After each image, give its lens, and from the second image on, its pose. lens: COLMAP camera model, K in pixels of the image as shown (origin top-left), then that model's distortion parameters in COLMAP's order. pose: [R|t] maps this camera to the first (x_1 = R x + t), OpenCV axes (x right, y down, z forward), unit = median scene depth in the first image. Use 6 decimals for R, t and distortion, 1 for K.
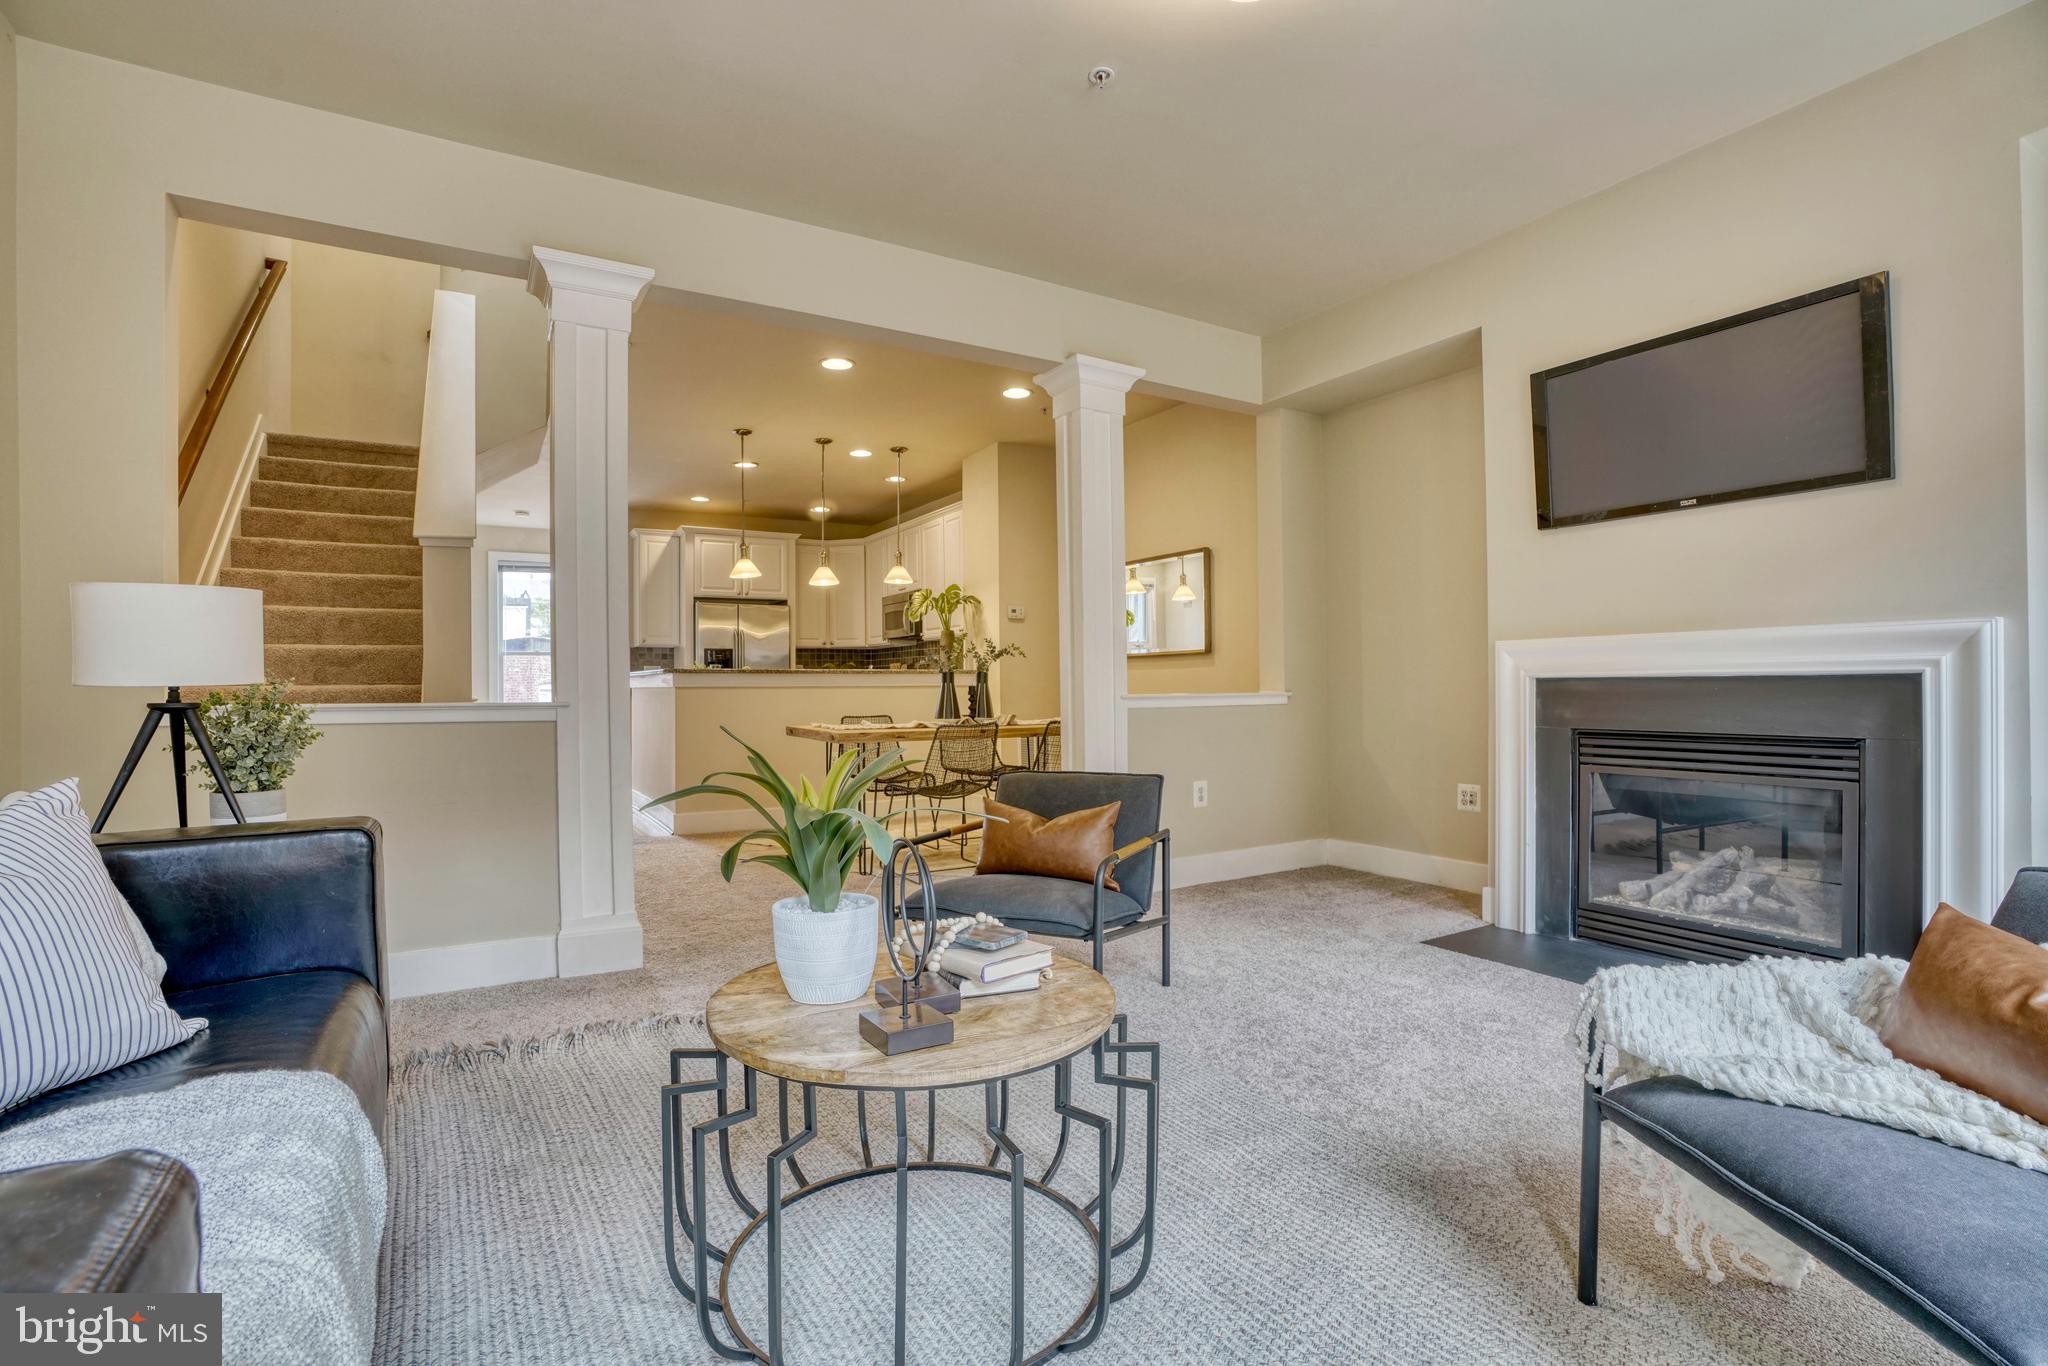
lens RADIAL K [[955.3, 0, 1020.1], [0, 955.3, 691.3], [0, 0, 1]] dist [-0.020358, 0.002929]
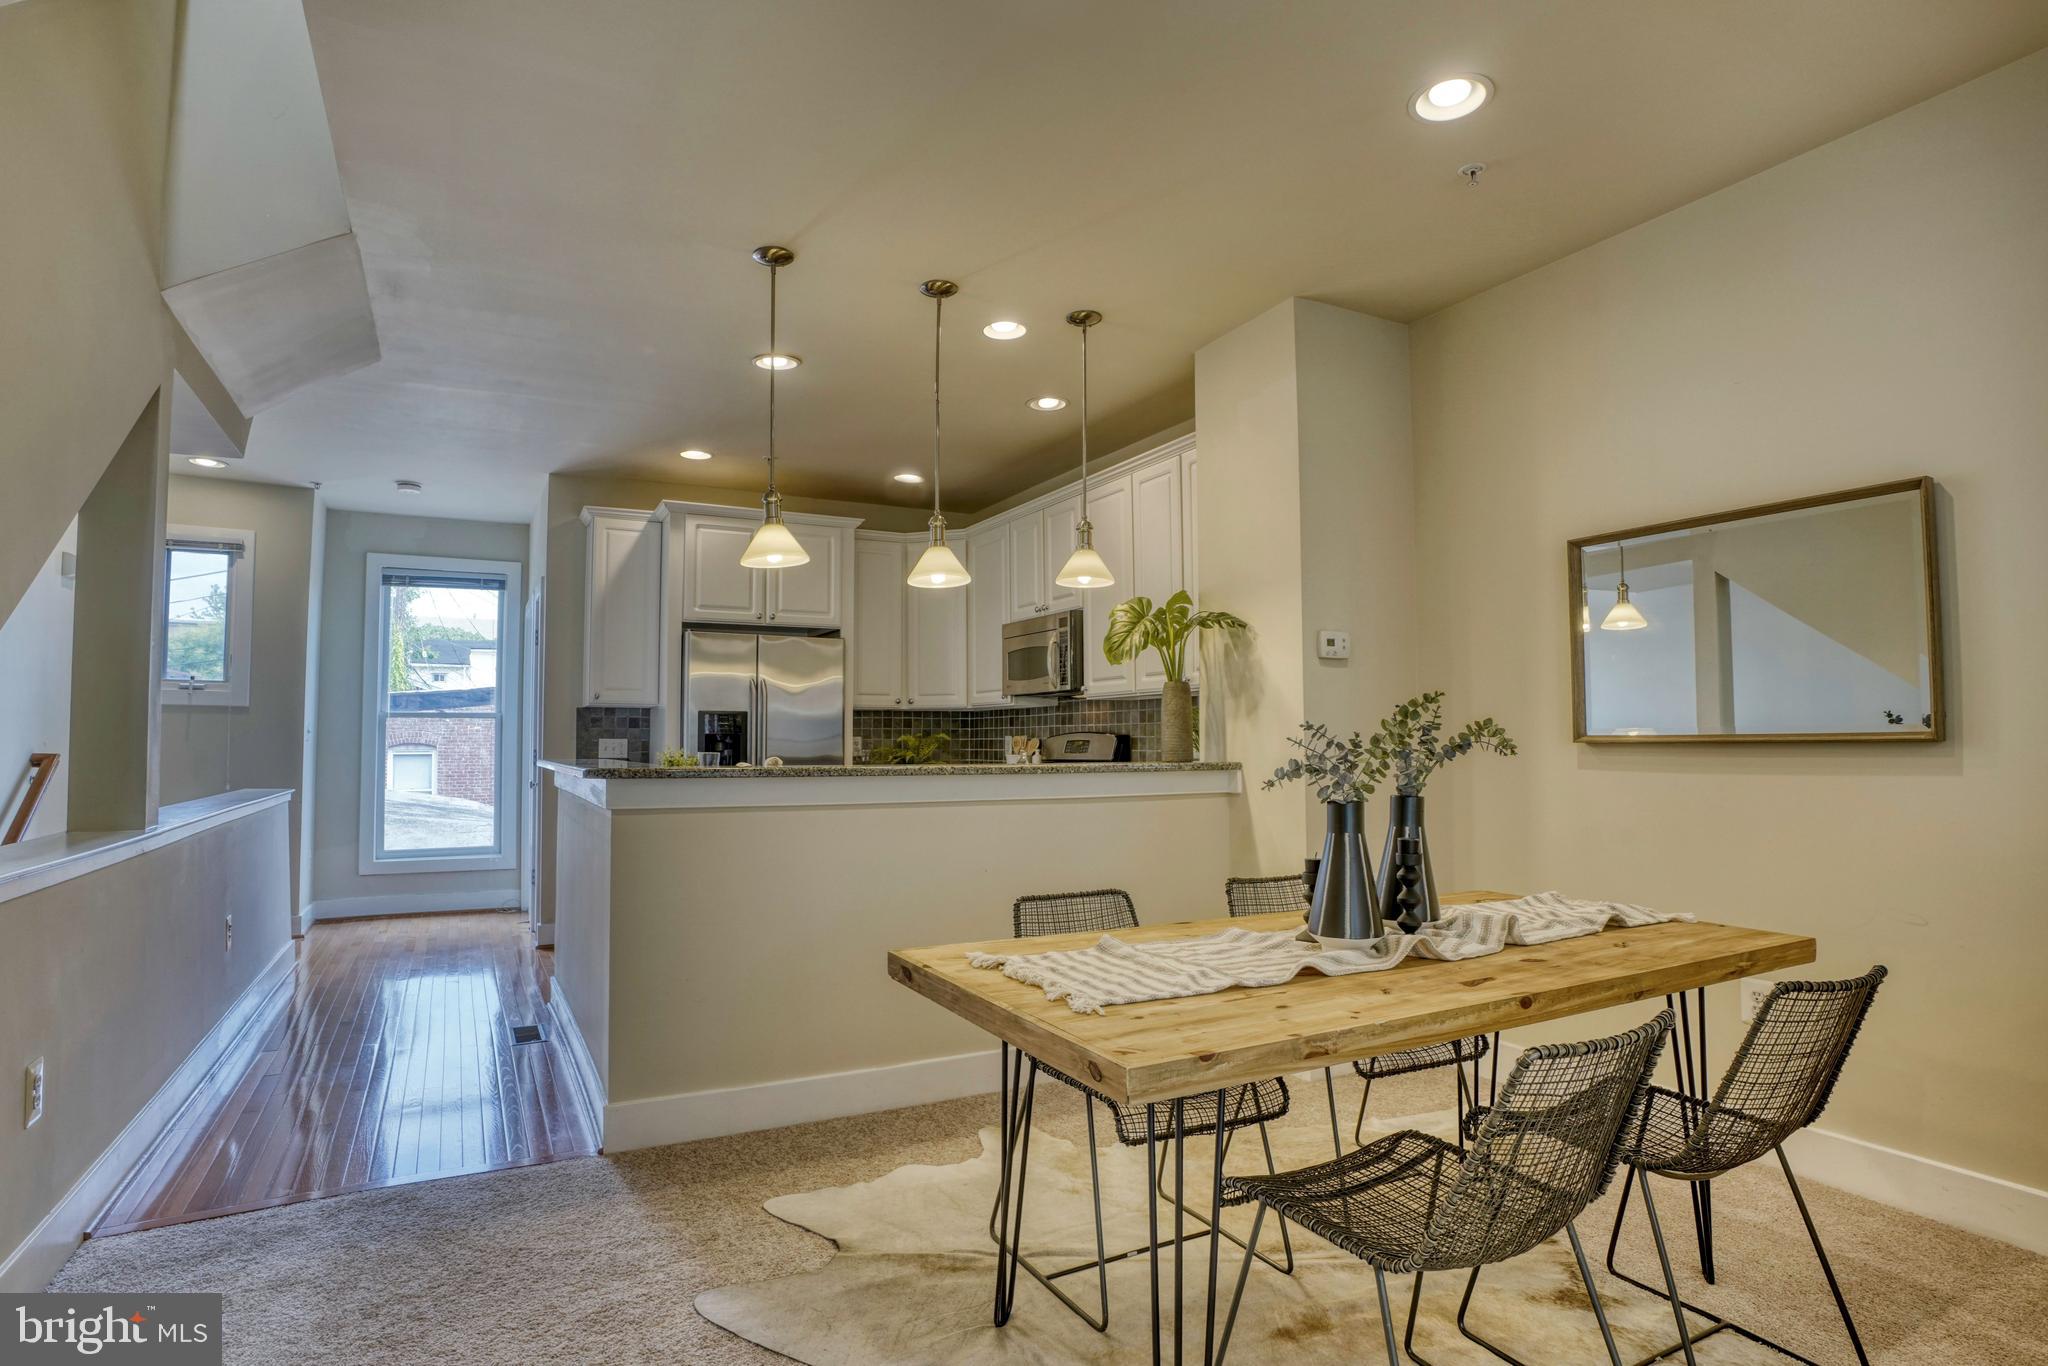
lens RADIAL K [[1023.8, 0, 1024.1], [0, 1023.8, 691.9], [0, 0, 1]] dist [-0.006629, -0.000350]
pose [[0.999489, 0.003761, -0.031758, -0.113345], [-0.005407, 0.998637, -0.051904, -0.025198], [0.031519, 0.052050, 0.998147, 0.383270]]
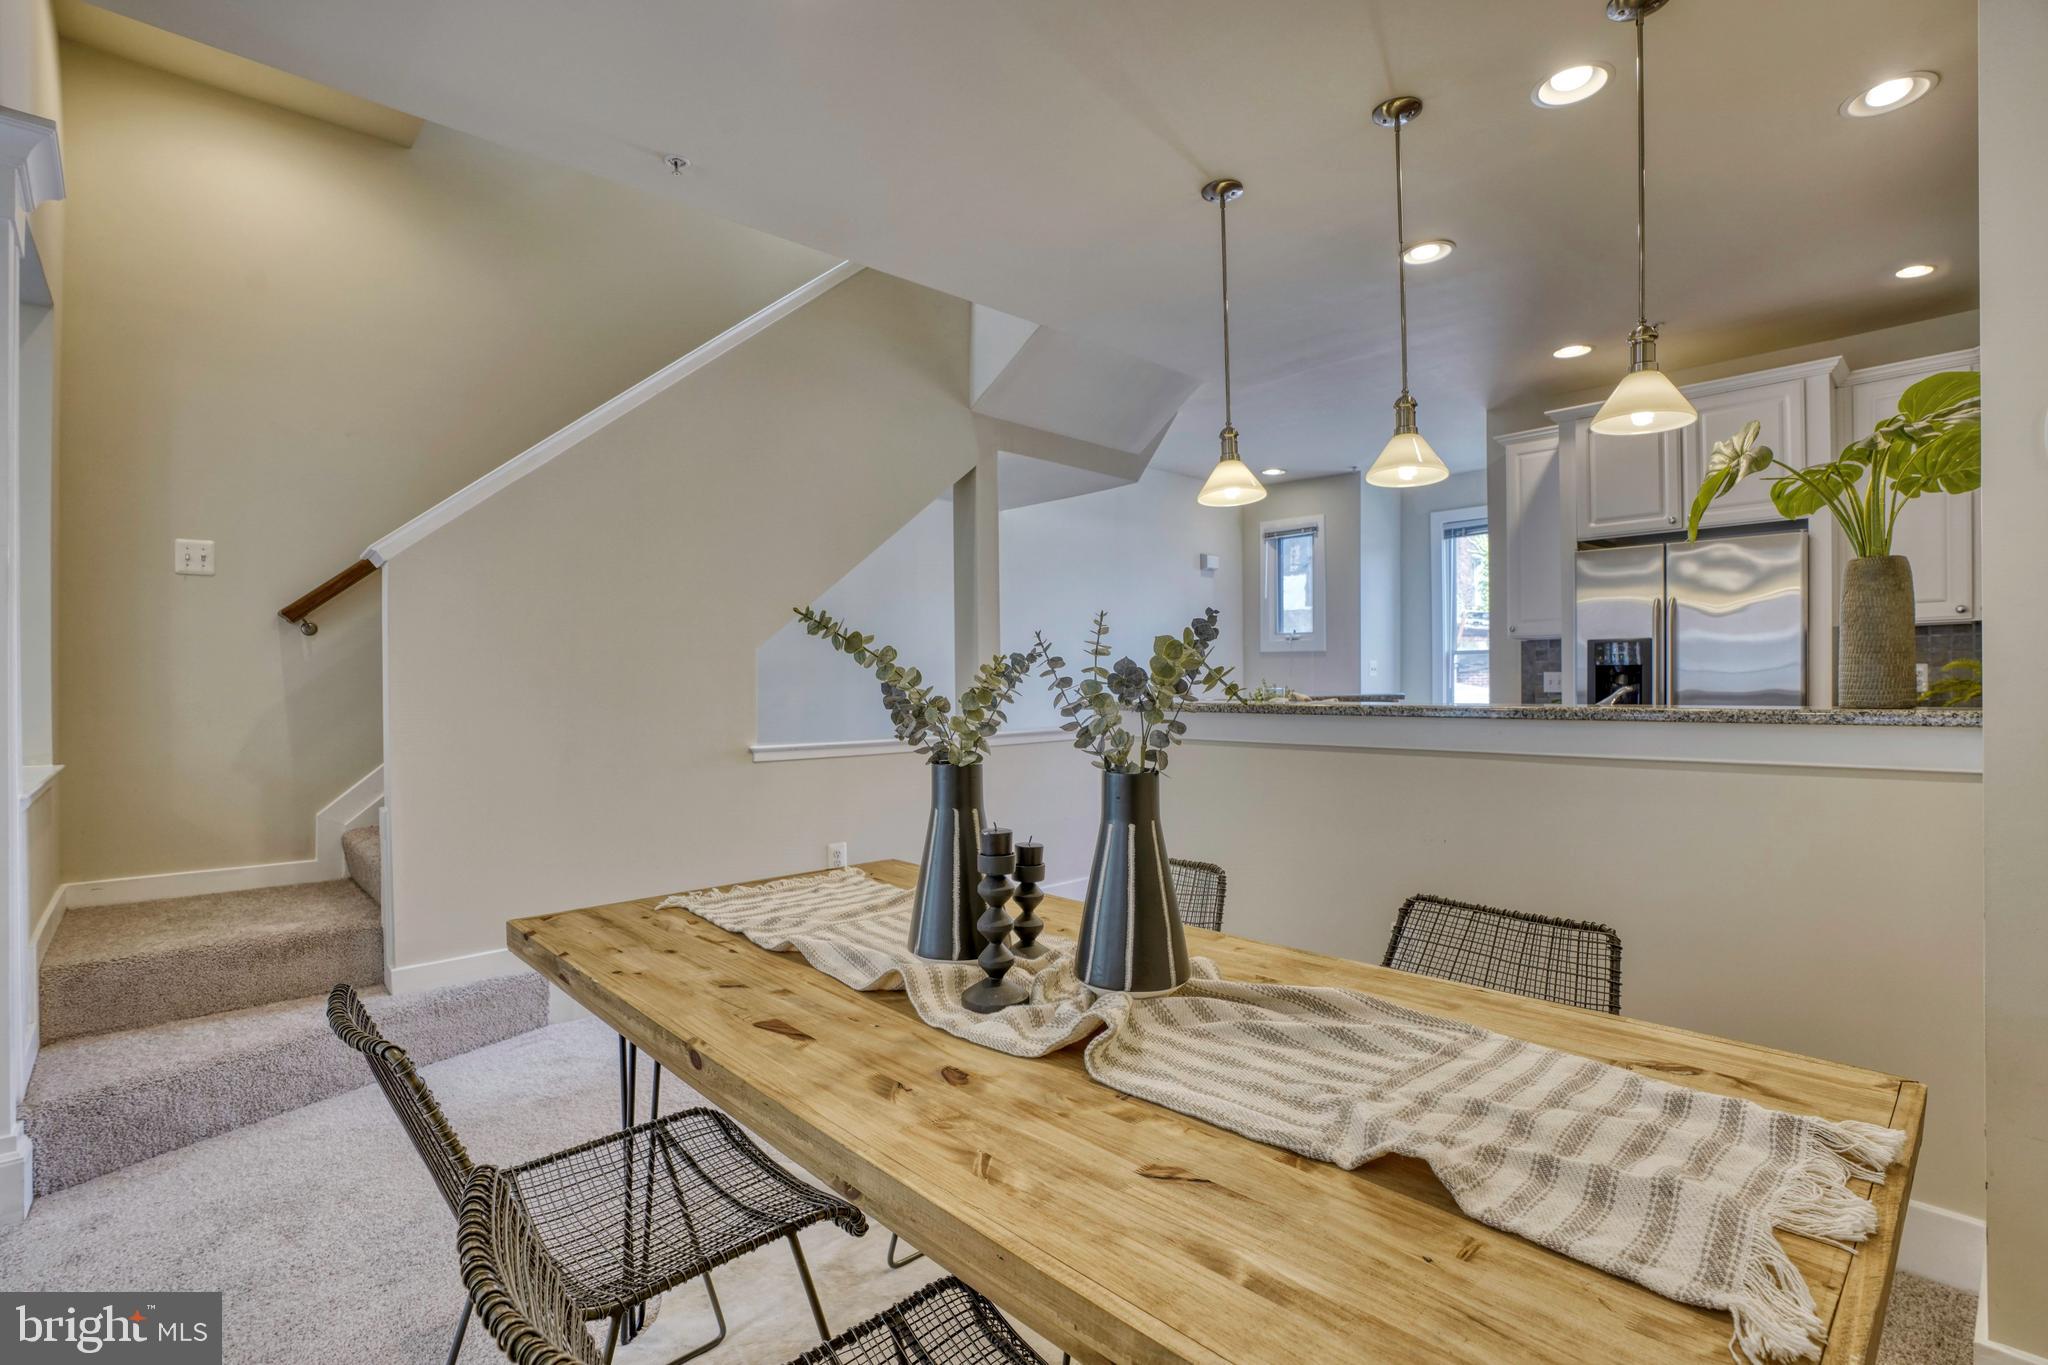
lens RADIAL K [[955.3, 0, 1022.6], [0, 955.3, 673.5], [0, 0, 1]] dist [-0.020358, 0.002929]
pose [[0.223926, 0.006505, -0.974585, 0.102999], [-0.002696, 0.999978, 0.006055, -0.029468], [0.974603, 0.001271, 0.223938, 0.589711]]
